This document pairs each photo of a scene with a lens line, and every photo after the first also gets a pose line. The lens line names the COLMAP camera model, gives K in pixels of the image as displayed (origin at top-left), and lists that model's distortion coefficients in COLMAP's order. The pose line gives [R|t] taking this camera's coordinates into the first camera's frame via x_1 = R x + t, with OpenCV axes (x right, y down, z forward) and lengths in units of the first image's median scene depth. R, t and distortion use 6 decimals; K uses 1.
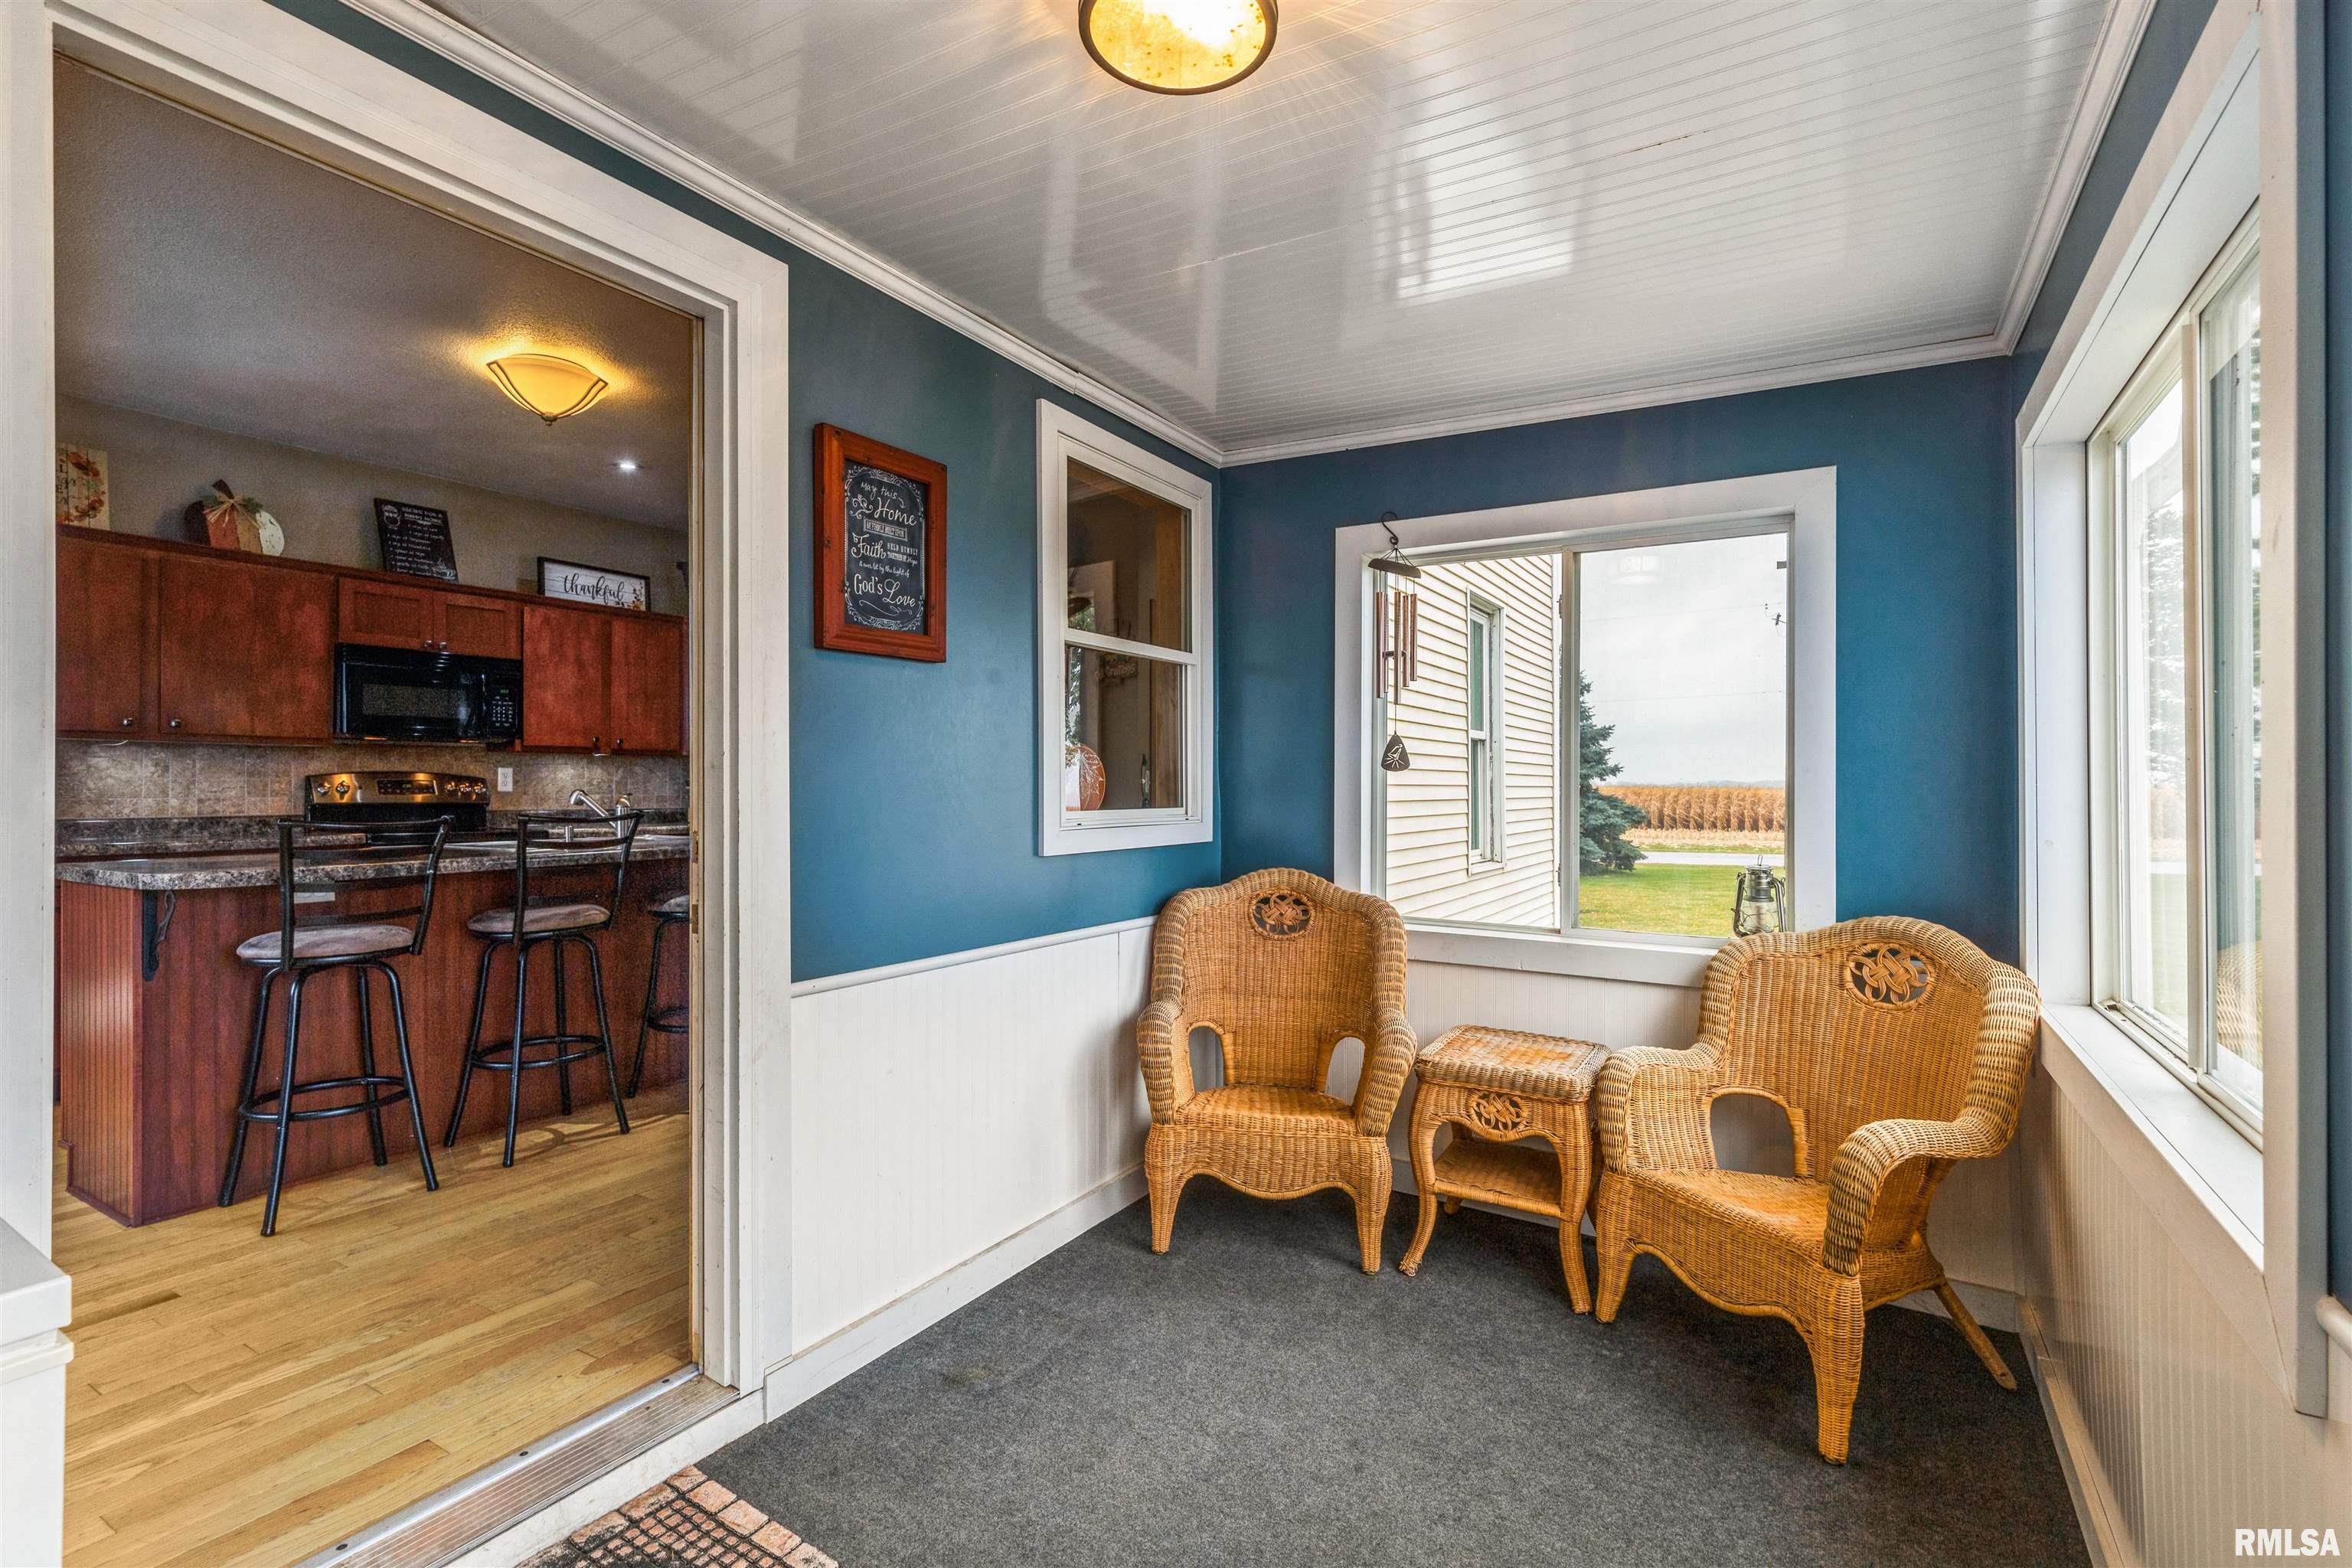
lens RADIAL K [[1074.0, 0, 1180.7], [0, 1074.0, 775.7], [0, 0, 1]] dist [0.003069, 0.000529]
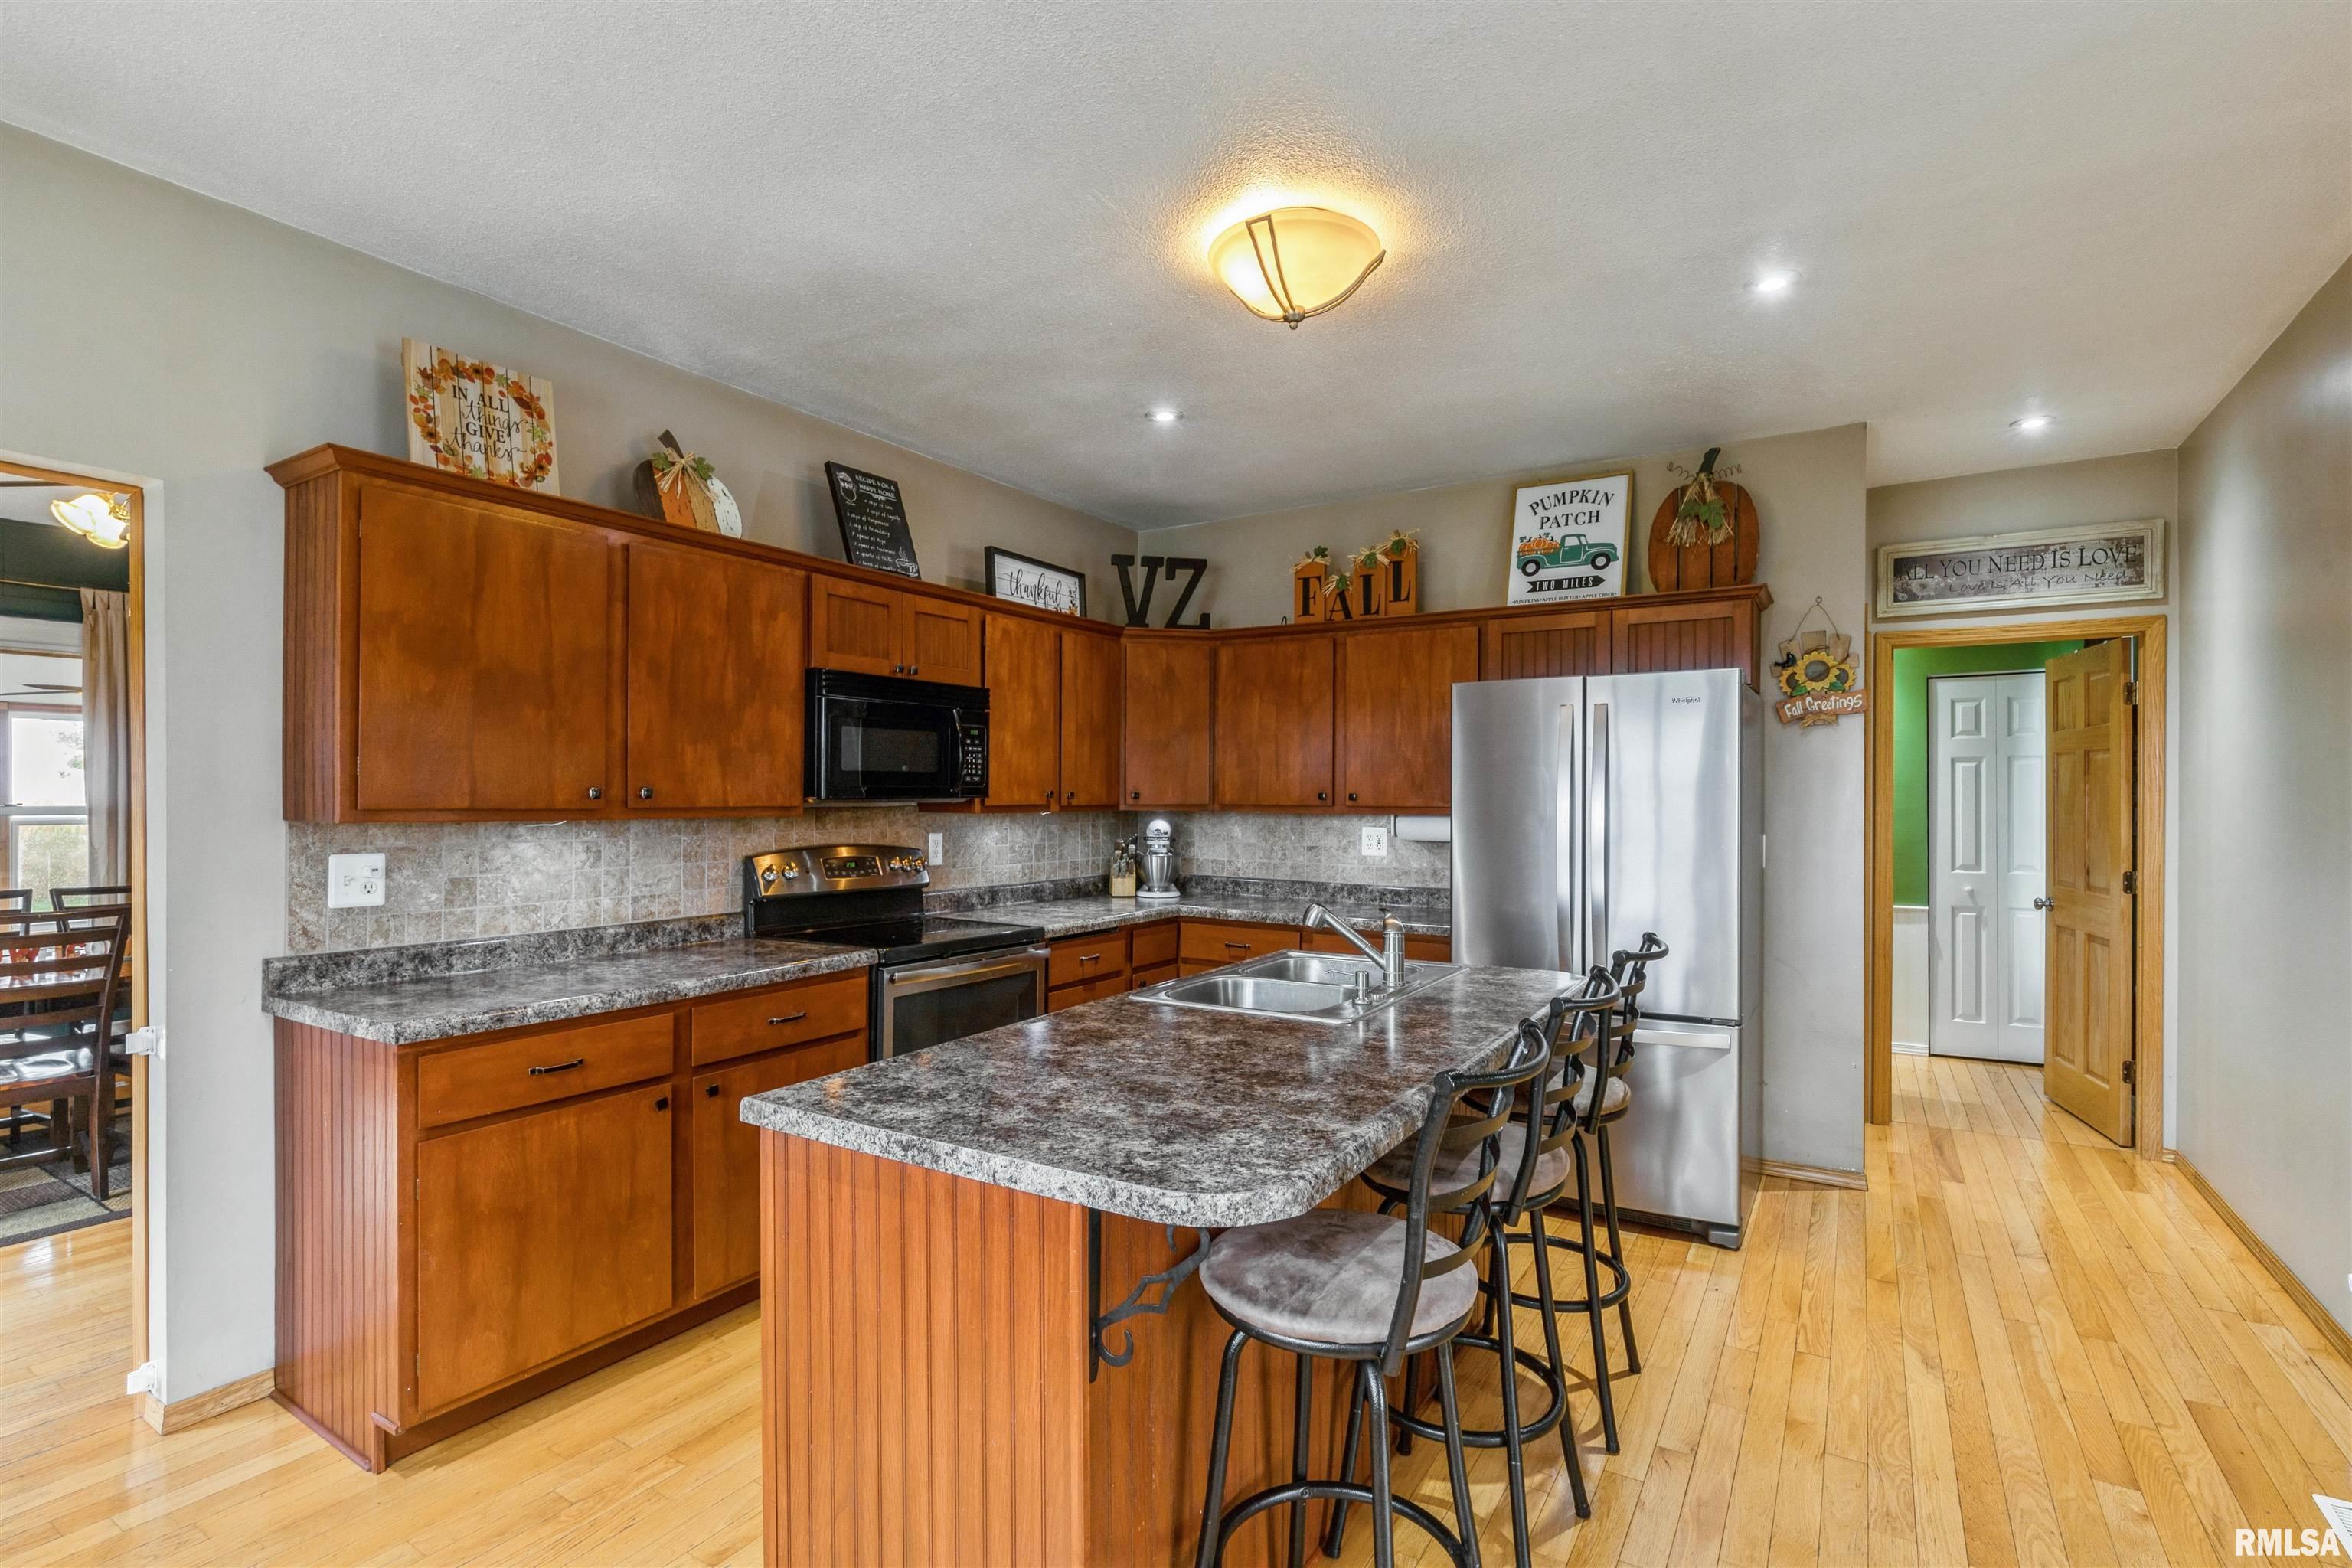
lens RADIAL K [[1111.4, 0, 1188.9], [0, 1111.4, 784.4], [0, 0, 1]] dist [-0.001404, -0.000175]
pose [[0.999980, 0.003796, -0.004978, -0.518134], [-0.003785, 0.999990, 0.002274, -0.049339], [0.004986, -0.002255, 0.999985, 0.276336]]
